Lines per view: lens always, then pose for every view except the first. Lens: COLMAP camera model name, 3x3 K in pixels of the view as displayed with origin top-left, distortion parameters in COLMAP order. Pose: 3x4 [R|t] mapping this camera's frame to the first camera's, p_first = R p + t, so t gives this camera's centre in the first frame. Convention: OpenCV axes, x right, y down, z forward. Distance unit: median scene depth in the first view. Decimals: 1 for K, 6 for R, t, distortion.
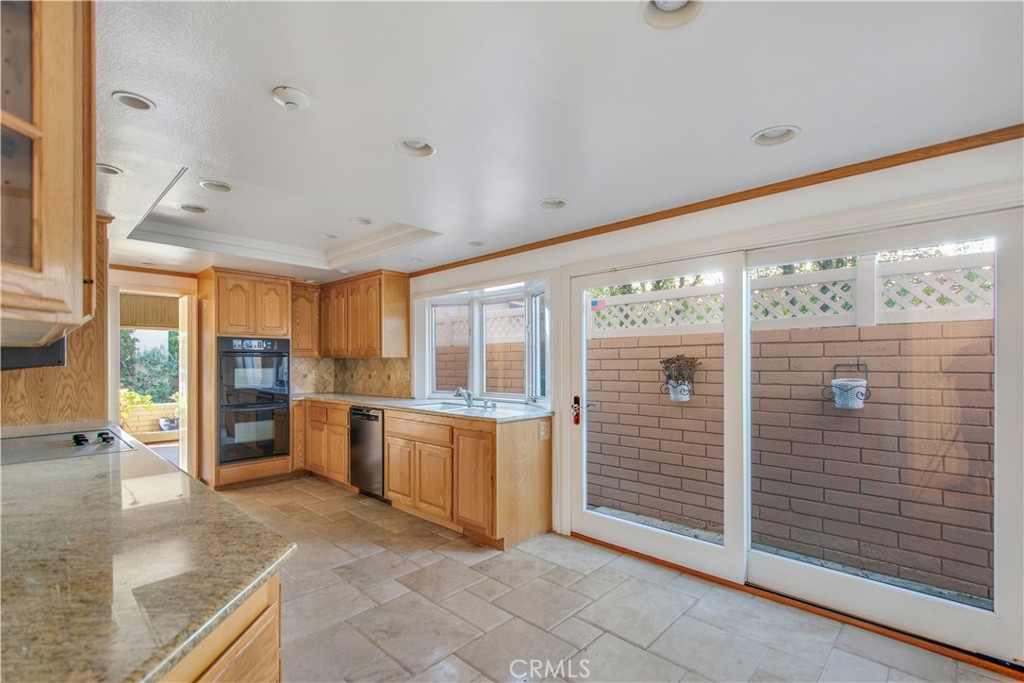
lens RADIAL K [[460.4, 0, 521.7], [0, 460.4, 360.8], [0, 0, 1]] dist [-0.004812, 0.000108]
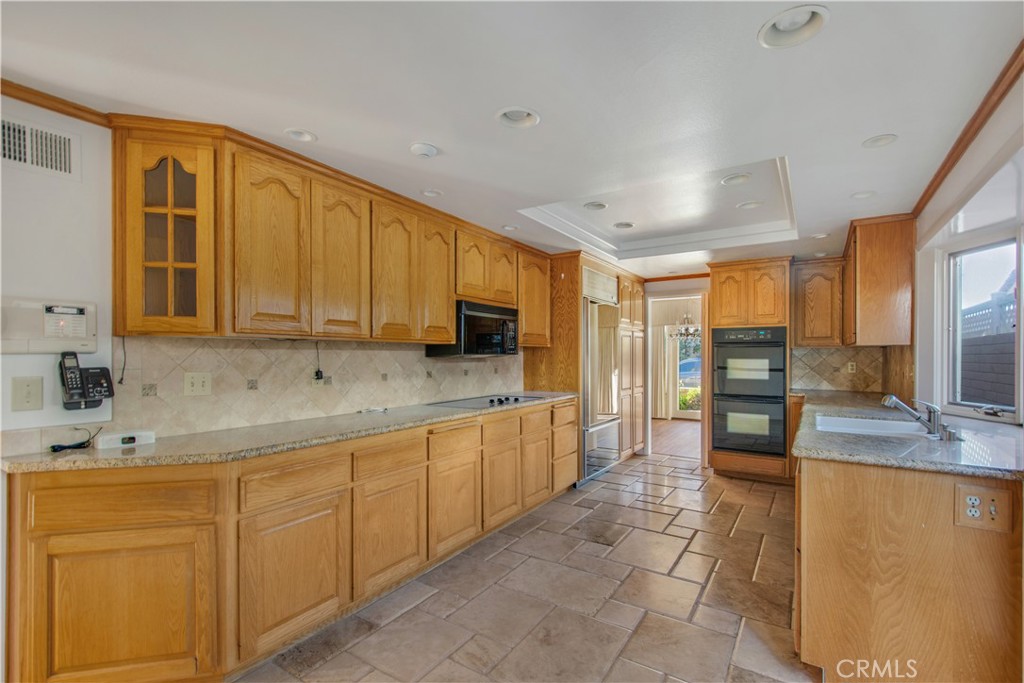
lens RADIAL K [[460.4, 0, 511.0], [0, 460.4, 350.4], [0, 0, 1]] dist [-0.004812, 0.000108]
pose [[0.158843, -0.006027, -0.987285, 0.299131], [0.003337, 0.999979, -0.005568, 0.001820], [0.987298, -0.002410, 0.158860, 0.356184]]
